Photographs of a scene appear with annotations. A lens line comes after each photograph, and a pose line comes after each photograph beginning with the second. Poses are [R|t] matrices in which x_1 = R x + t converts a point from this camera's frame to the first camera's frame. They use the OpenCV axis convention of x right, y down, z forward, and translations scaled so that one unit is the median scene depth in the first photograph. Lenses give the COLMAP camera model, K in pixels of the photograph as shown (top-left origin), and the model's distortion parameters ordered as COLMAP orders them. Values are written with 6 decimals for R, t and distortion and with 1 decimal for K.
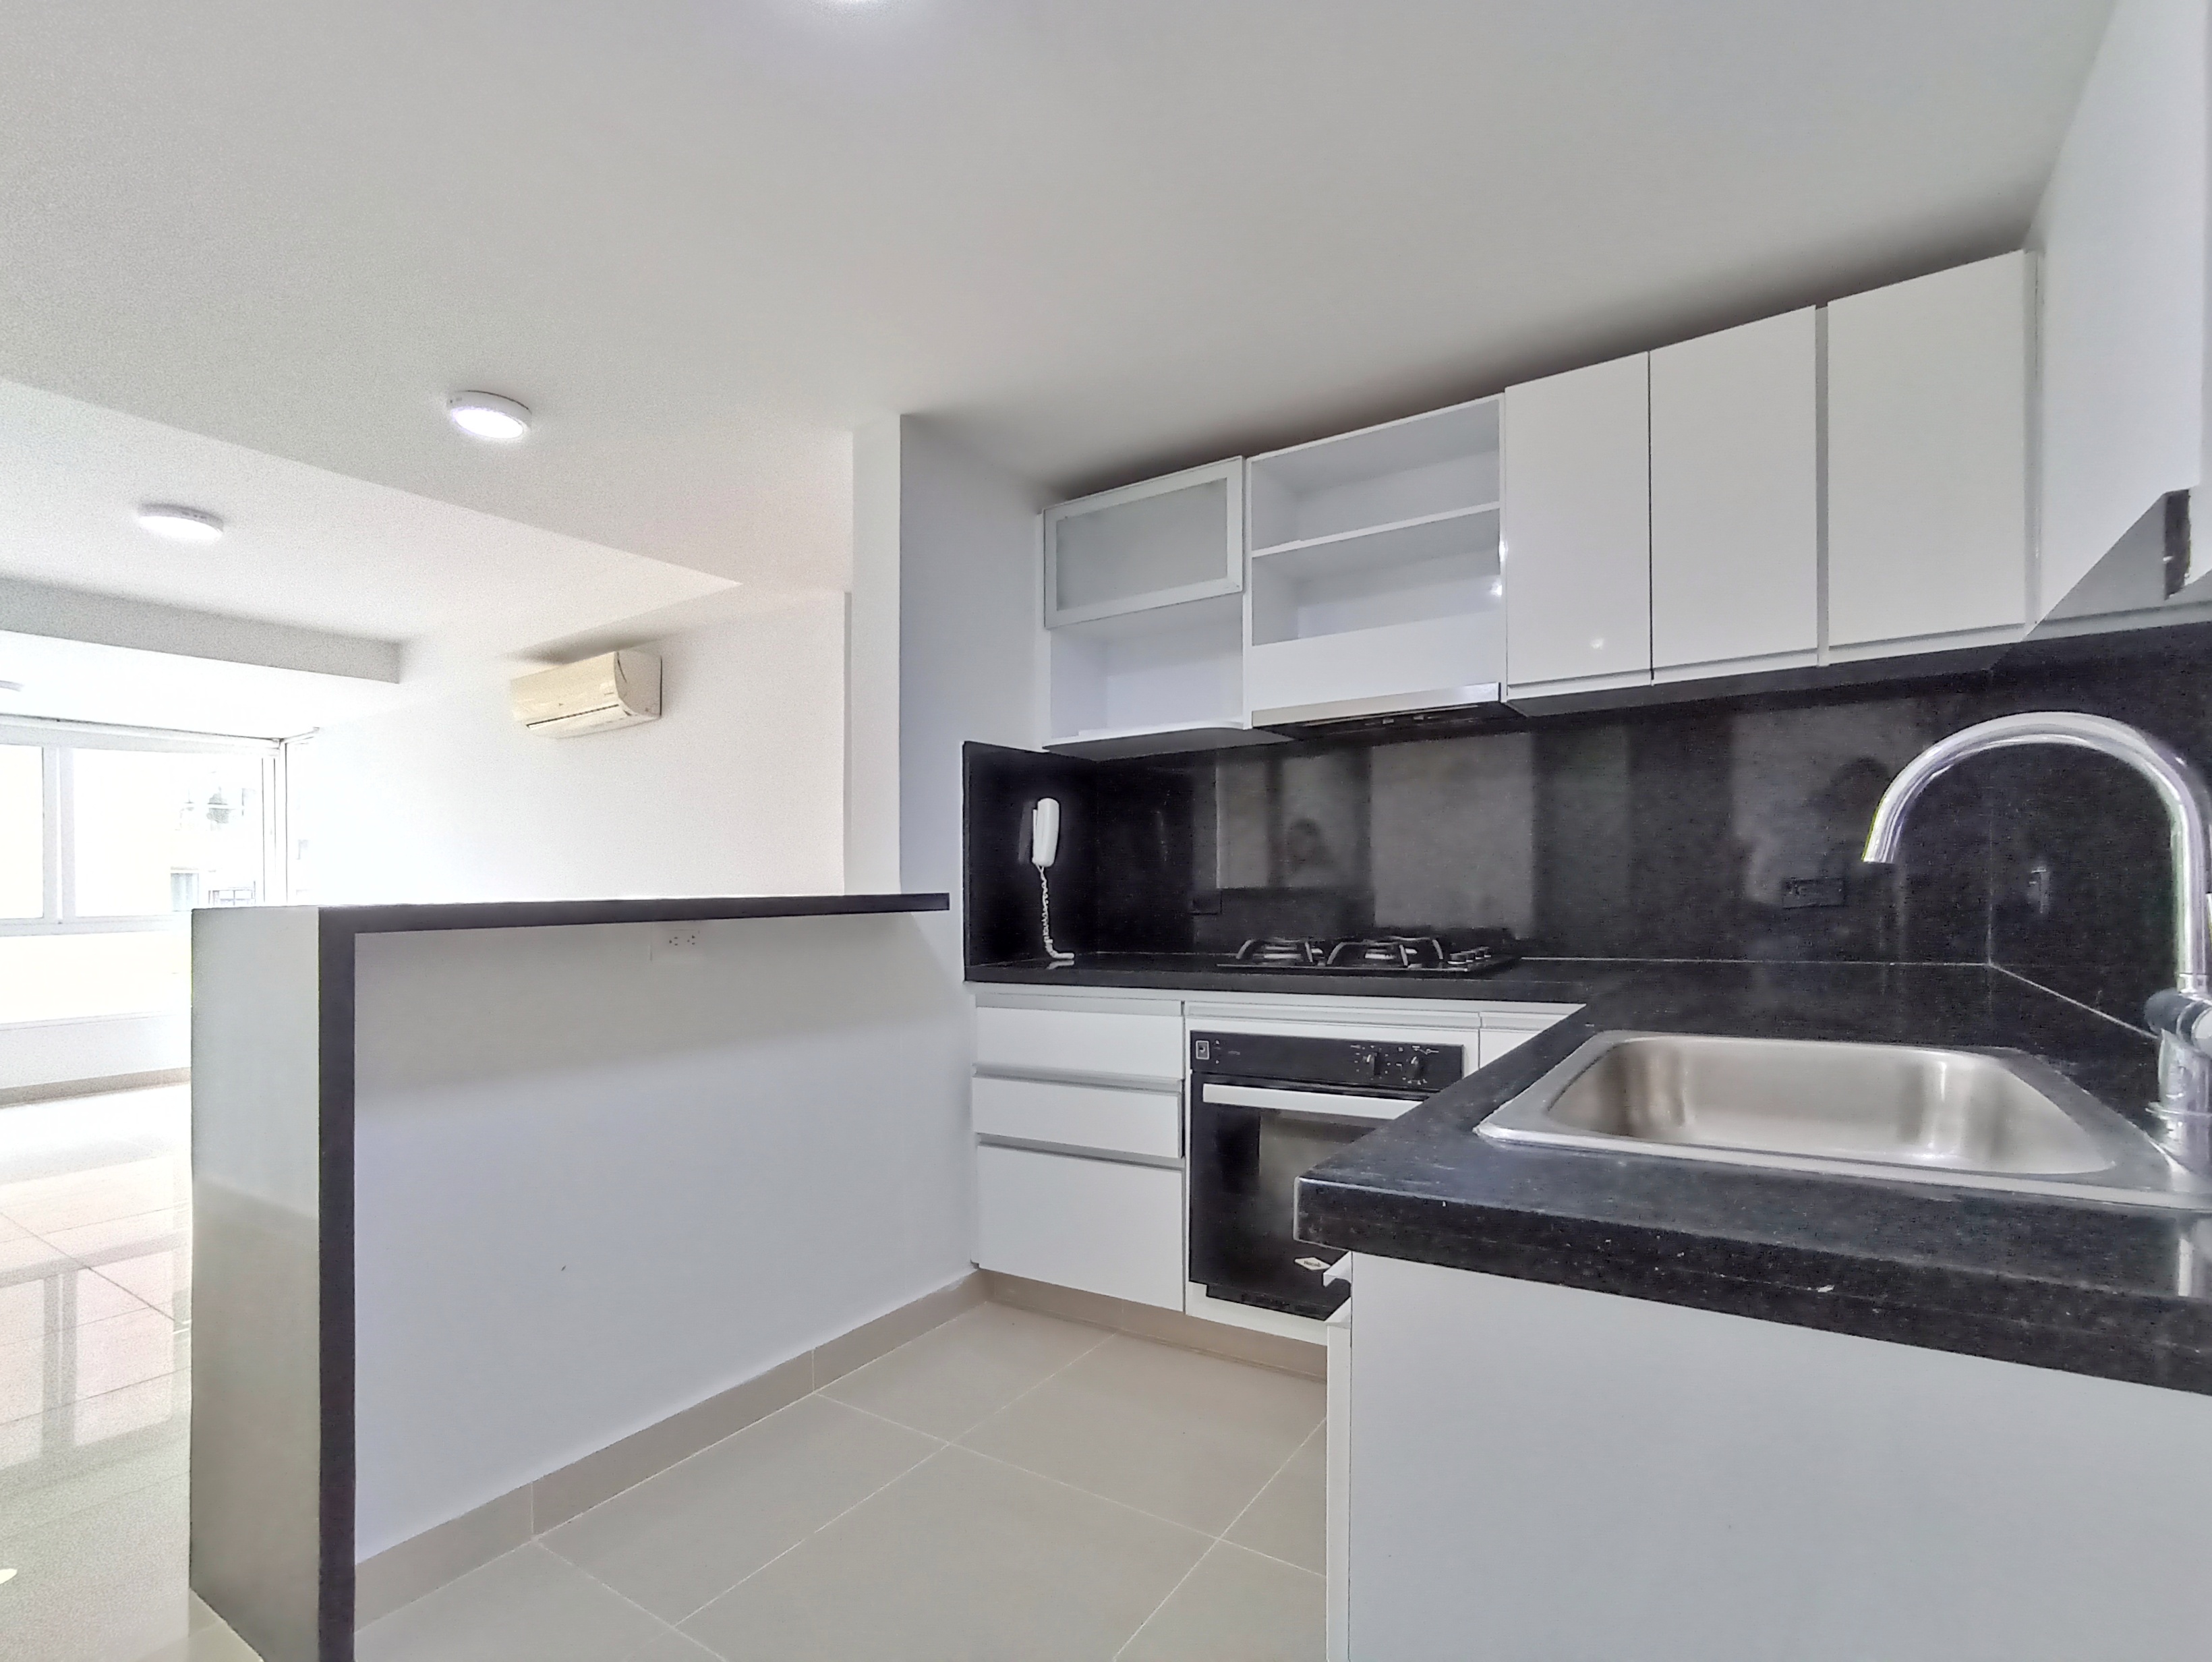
lens RADIAL K [[1031.4, 0, 1154.0], [0, 1031.4, 883.3], [0, 0, 1]] dist [-0.000915, 0.000182]
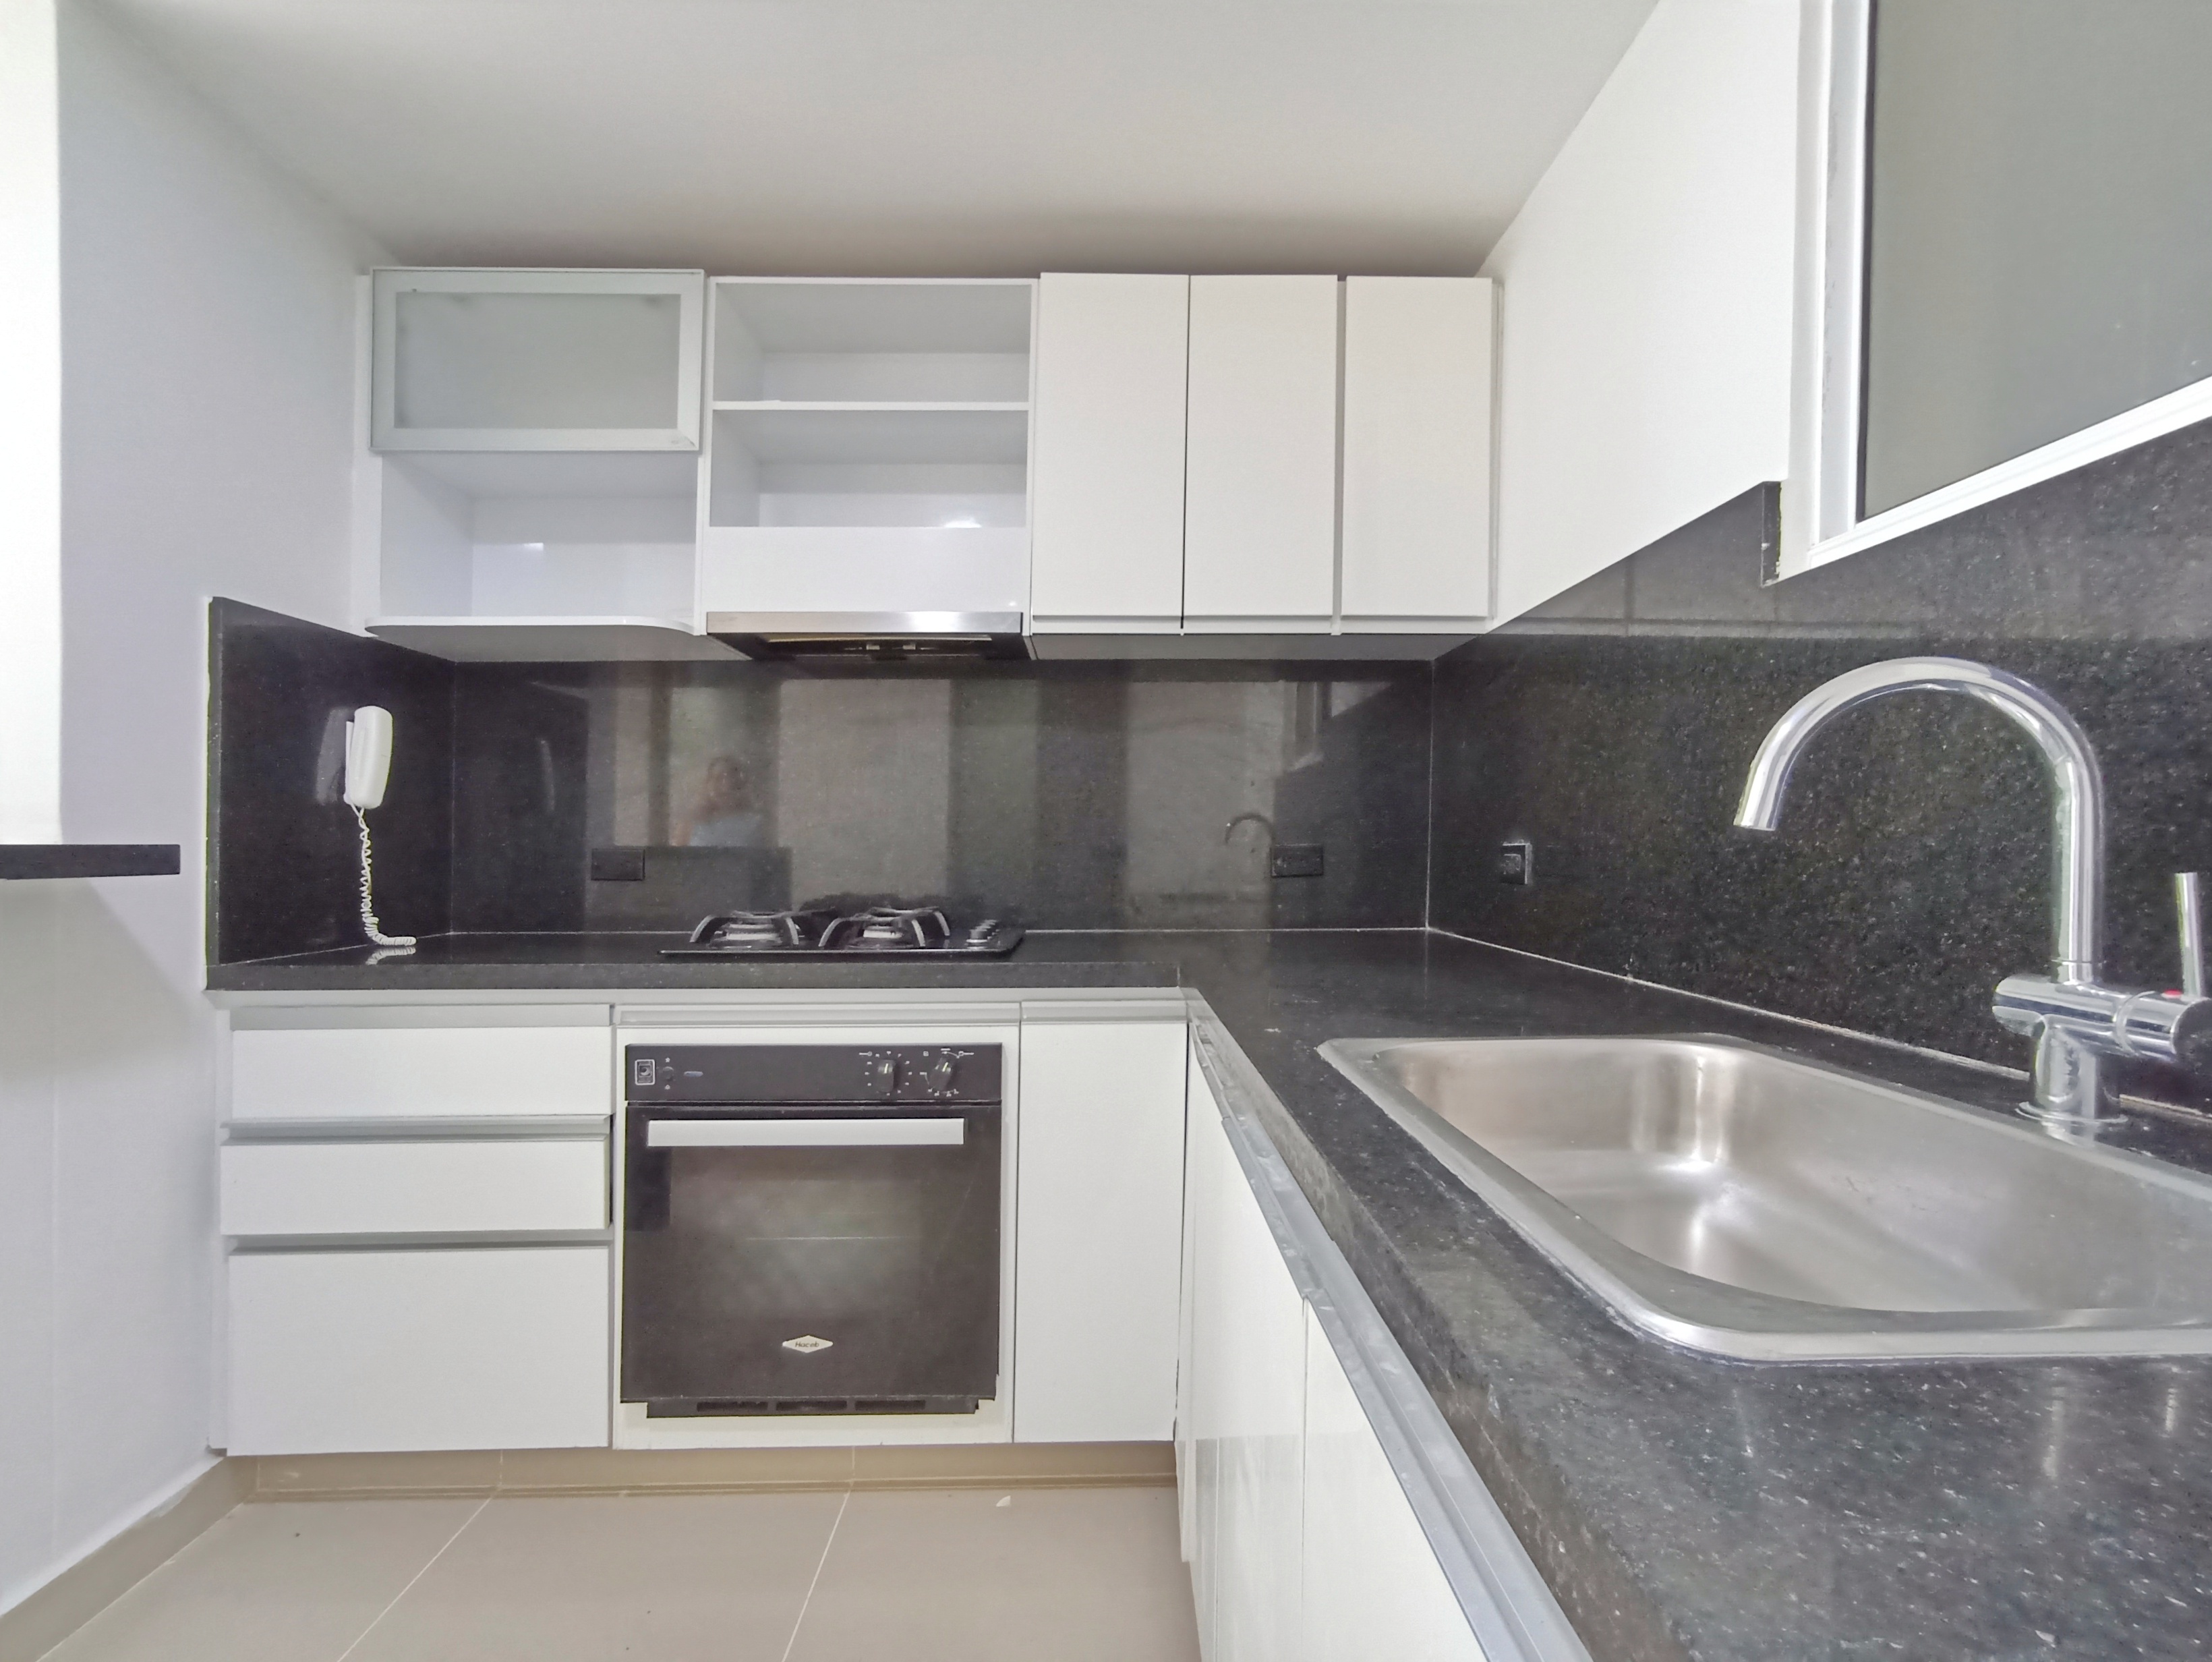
lens RADIAL K [[1029.2, 0, 1074.7], [0, 1029.2, 850.9], [0, 0, 1]] dist [-0.041449, 0.036382]
pose [[0.853429, 0.016259, 0.520955, -0.066670], [-0.019191, 0.999816, 0.000234, 0.002803], [-0.520855, -0.010197, 0.853584, 0.235374]]
